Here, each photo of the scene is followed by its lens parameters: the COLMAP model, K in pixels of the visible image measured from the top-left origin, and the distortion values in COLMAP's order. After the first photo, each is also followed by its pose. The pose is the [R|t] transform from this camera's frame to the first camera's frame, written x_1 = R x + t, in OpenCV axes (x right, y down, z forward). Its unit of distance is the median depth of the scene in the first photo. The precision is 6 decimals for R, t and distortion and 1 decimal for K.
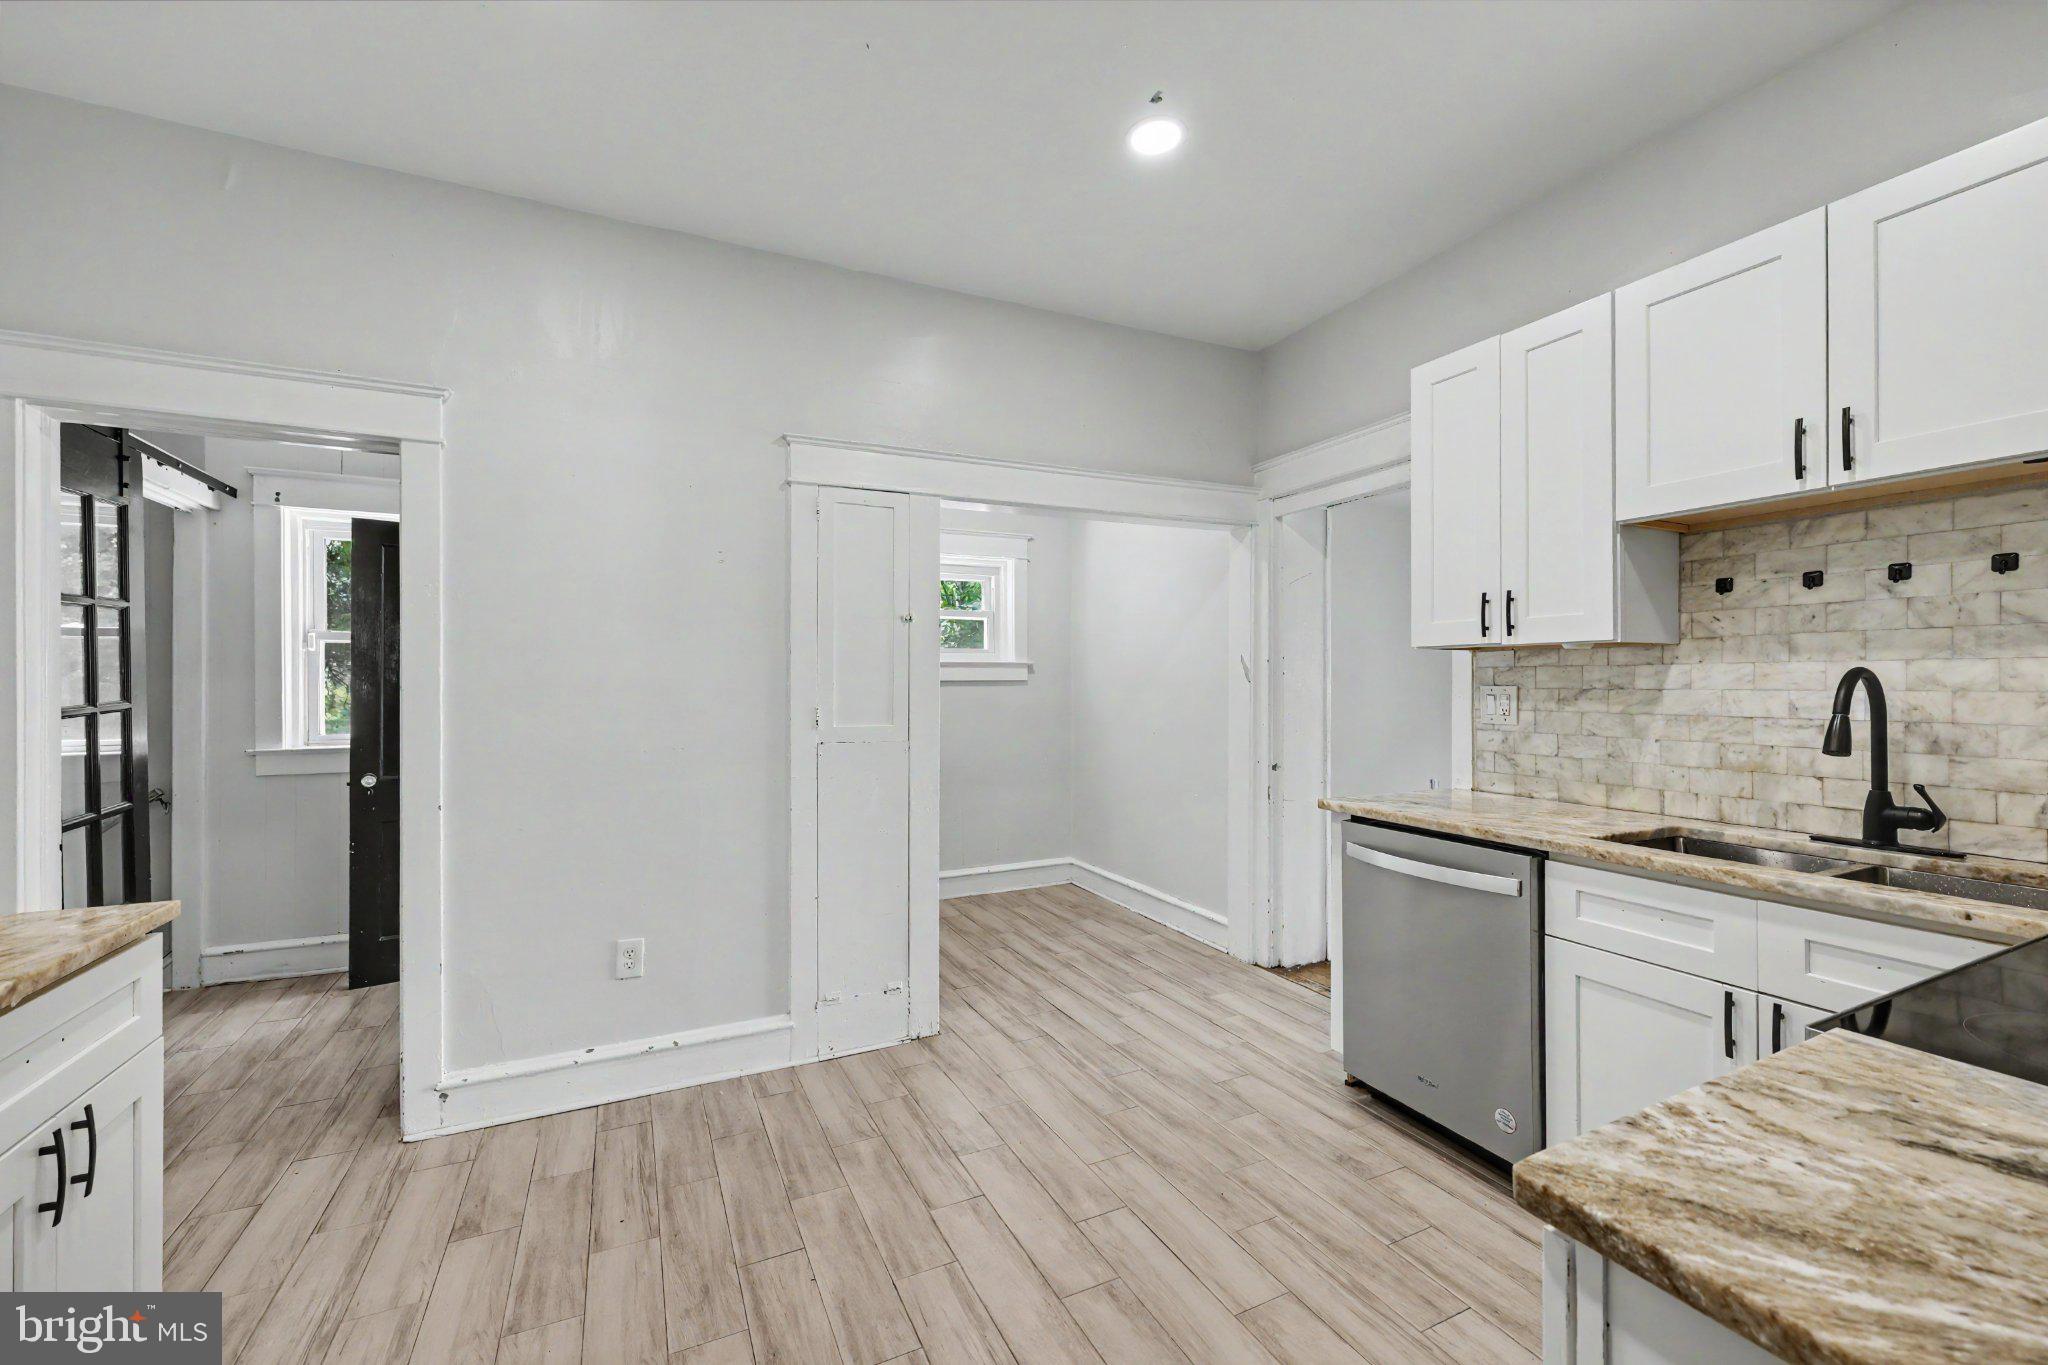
lens RADIAL K [[823.4, 0, 1024.0], [0, 823.4, 682.5], [0, 0, 1]] dist [-0.001023, -0.000080]
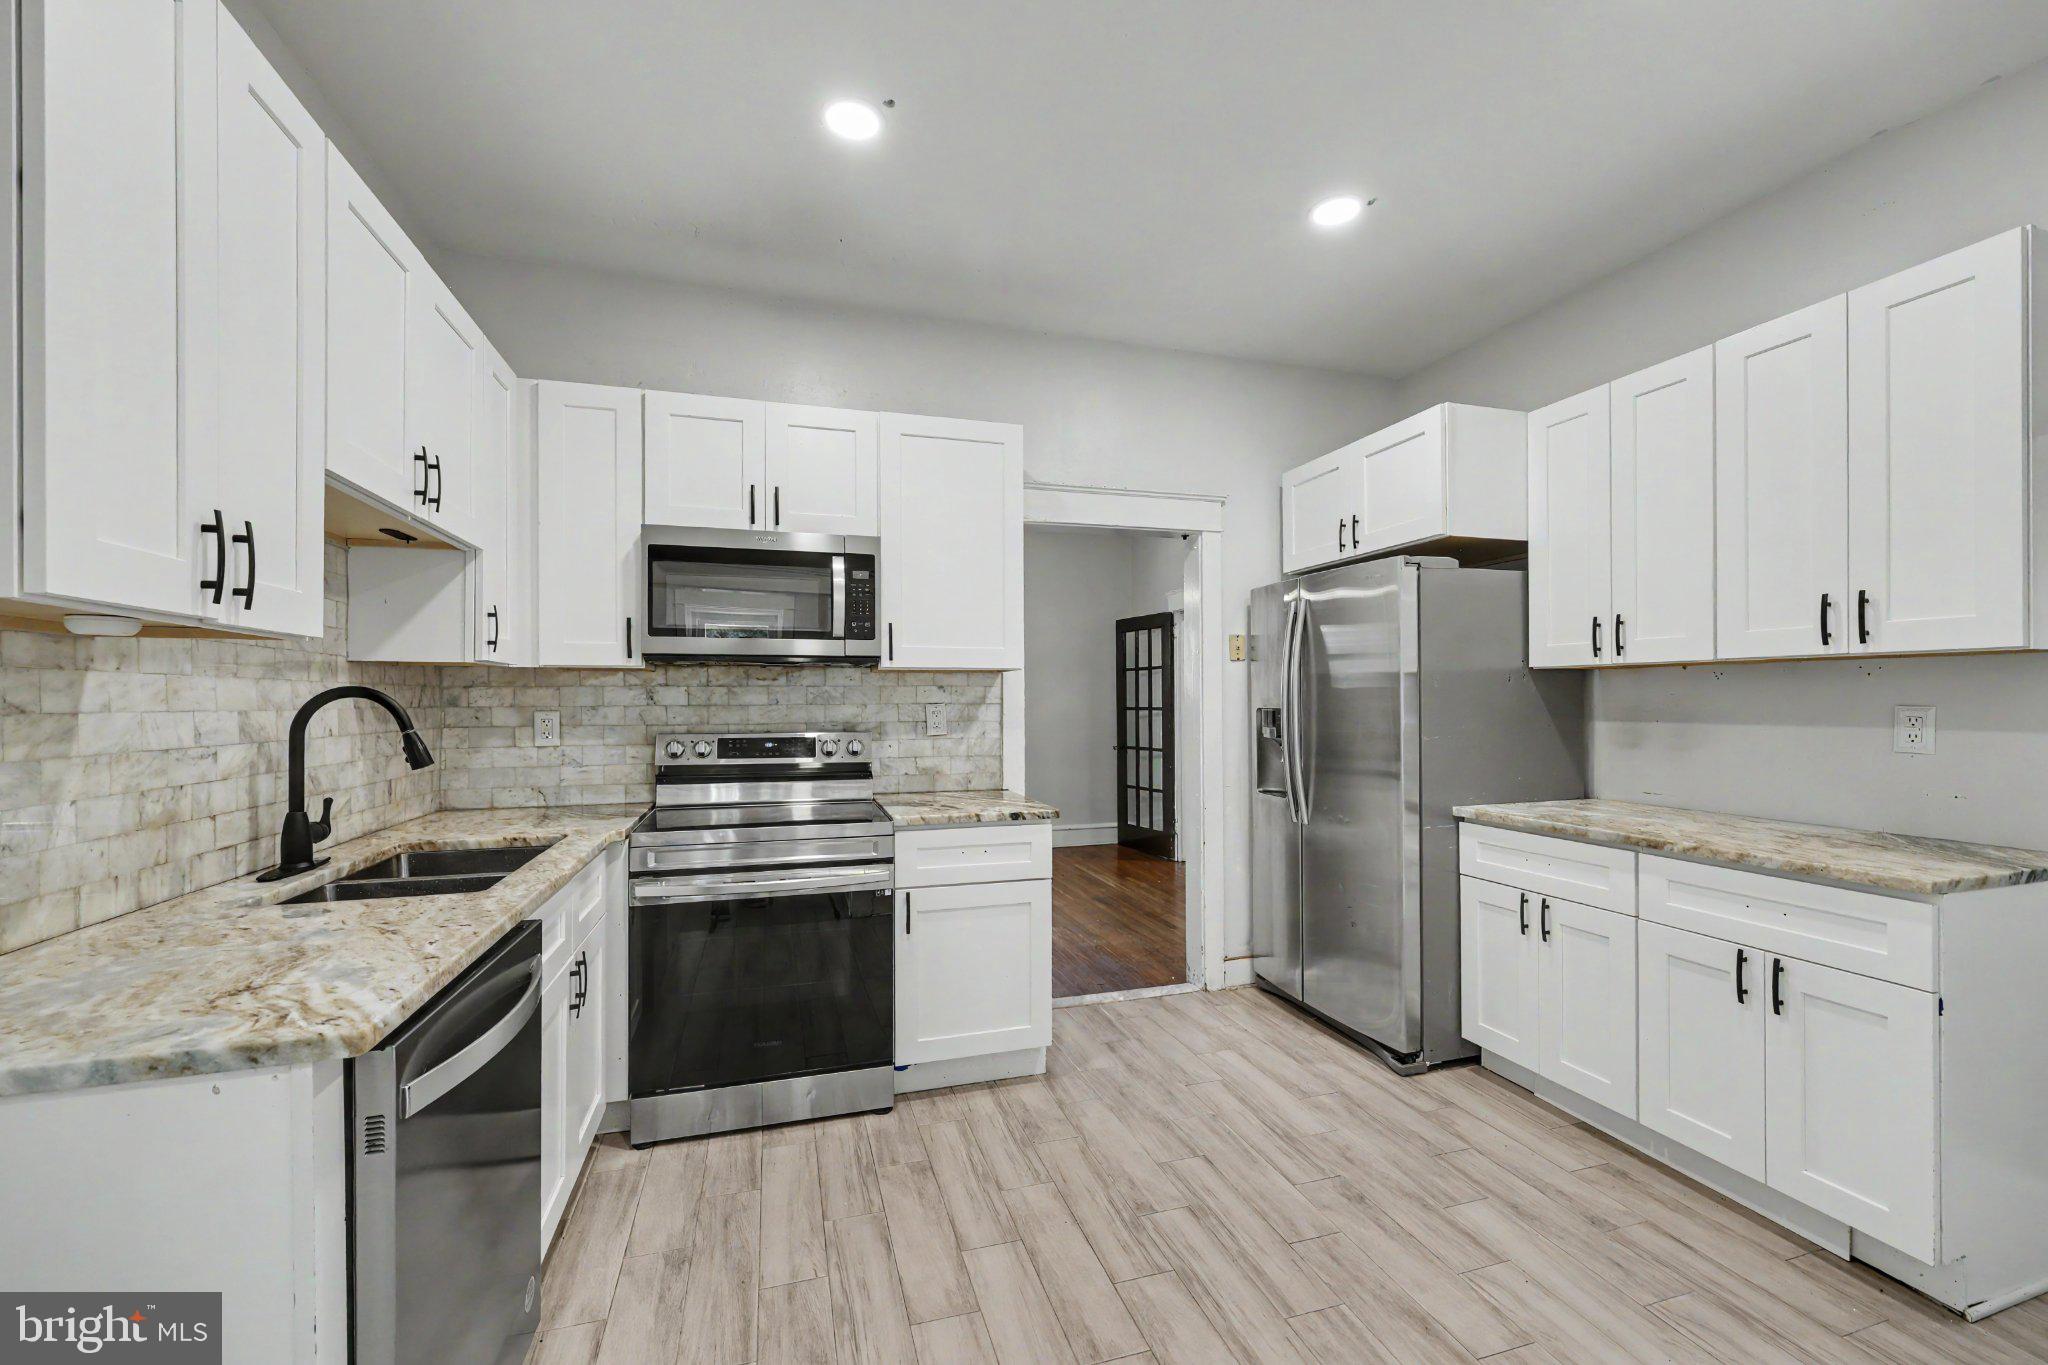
lens RADIAL K [[817.0, 0, 1017.9], [0, 817.0, 696.2], [0, 0, 1]] dist [-0.002470, -0.000494]
pose [[-0.987354, 0.006208, 0.158410, 0.032935], [0.005597, 0.999975, -0.004301, 0.002591], [-0.158433, -0.003360, -0.987364, 1.505127]]
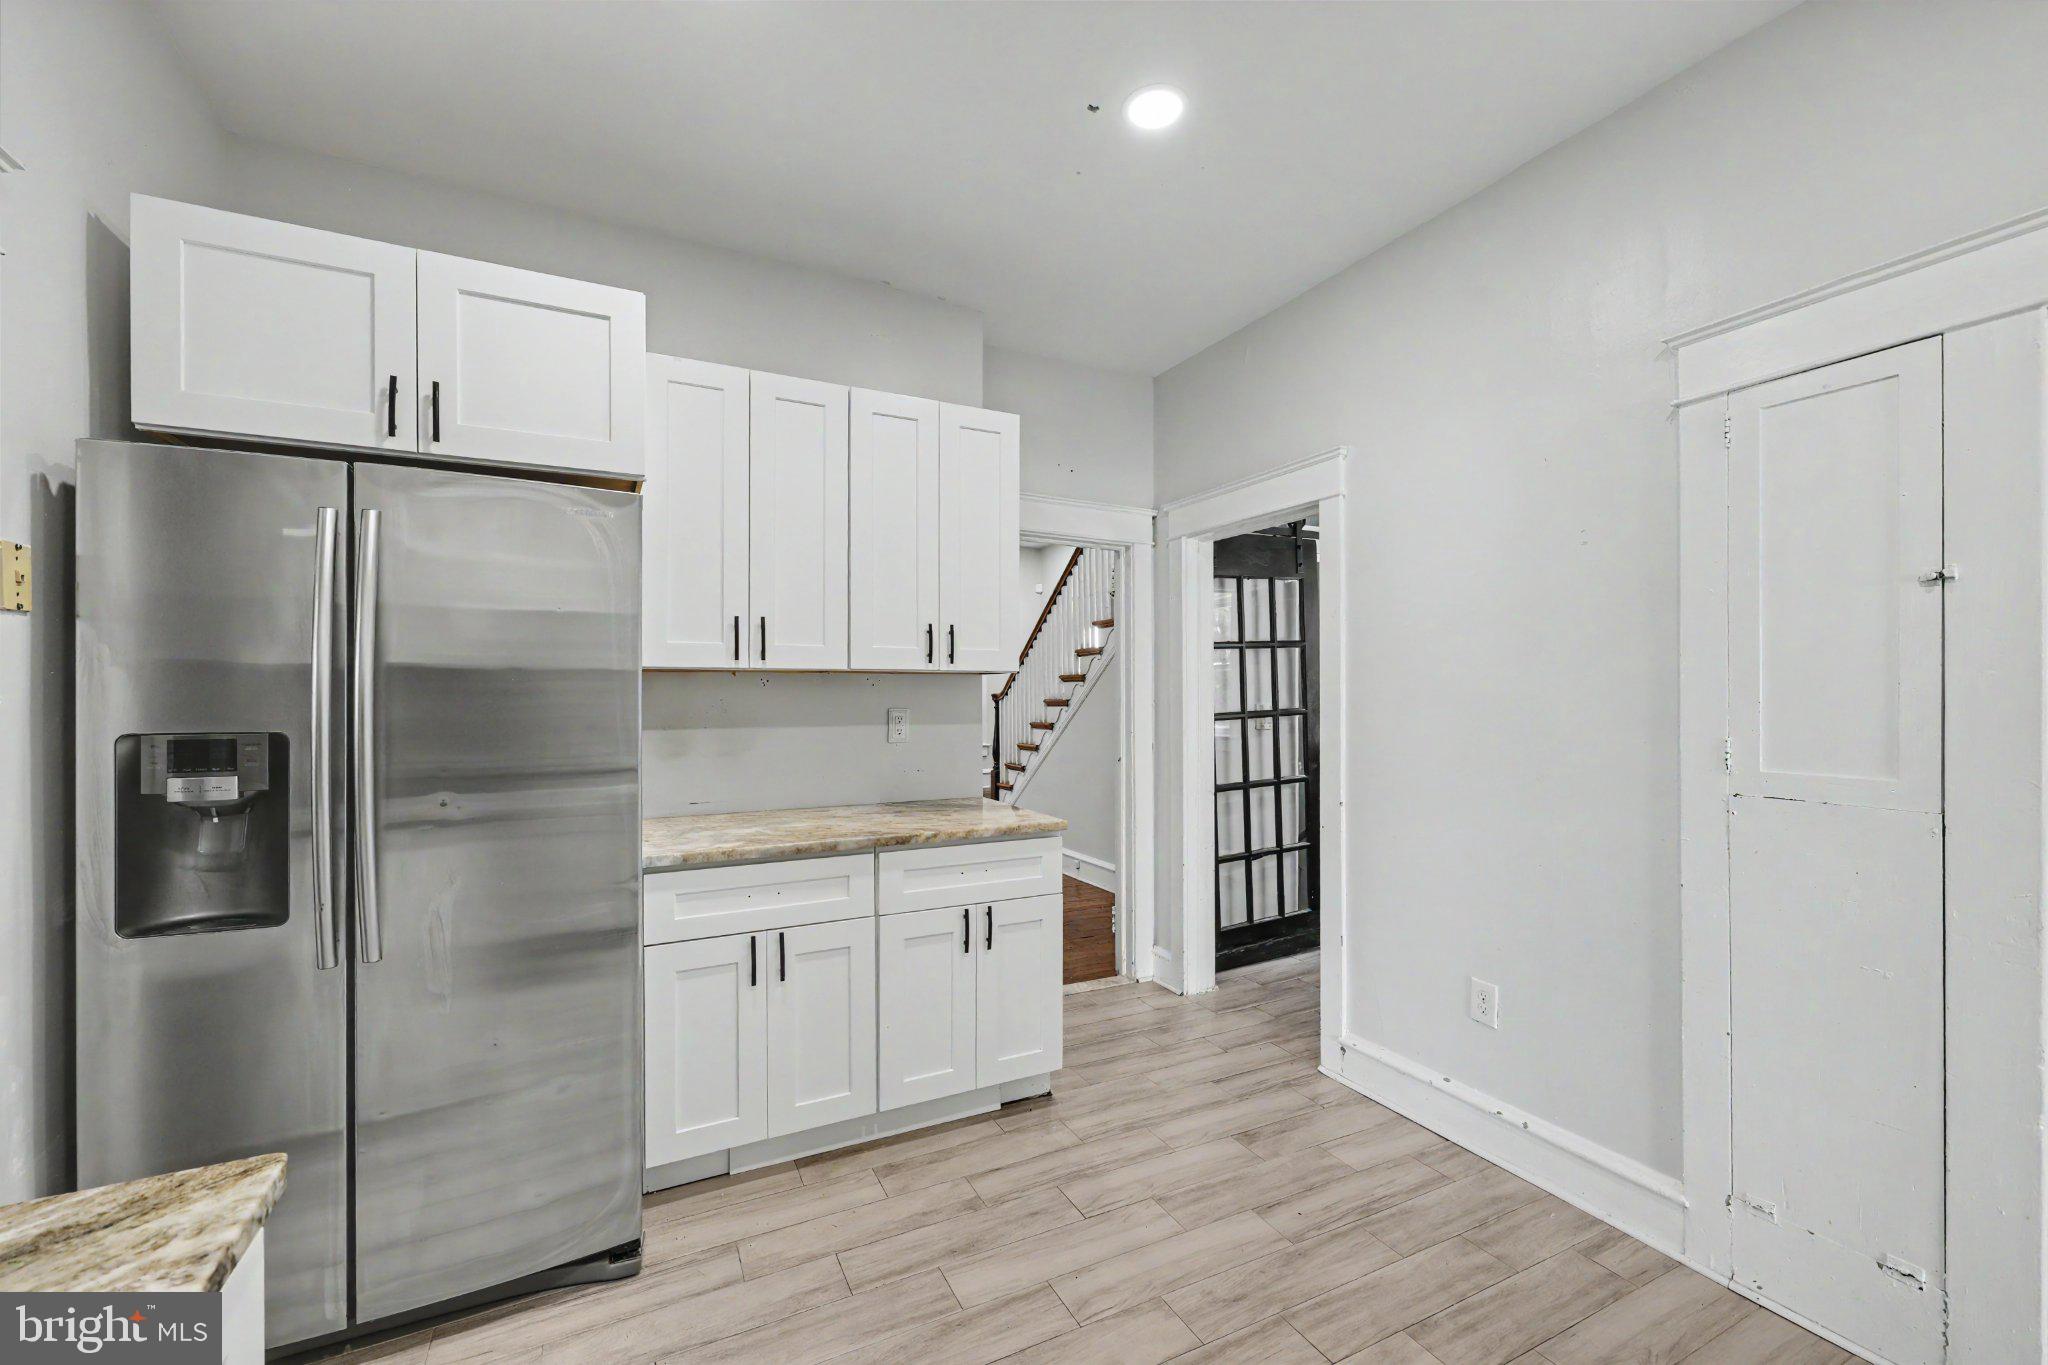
lens RADIAL K [[817.0, 0, 1017.9], [0, 817.0, 696.2], [0, 0, 1]] dist [-0.002470, -0.000494]
pose [[0.014305, 0.003787, -0.999891, 0.485799], [0.004493, 0.999982, 0.003851, -0.009388], [0.999888, -0.004548, 0.014287, 0.561873]]
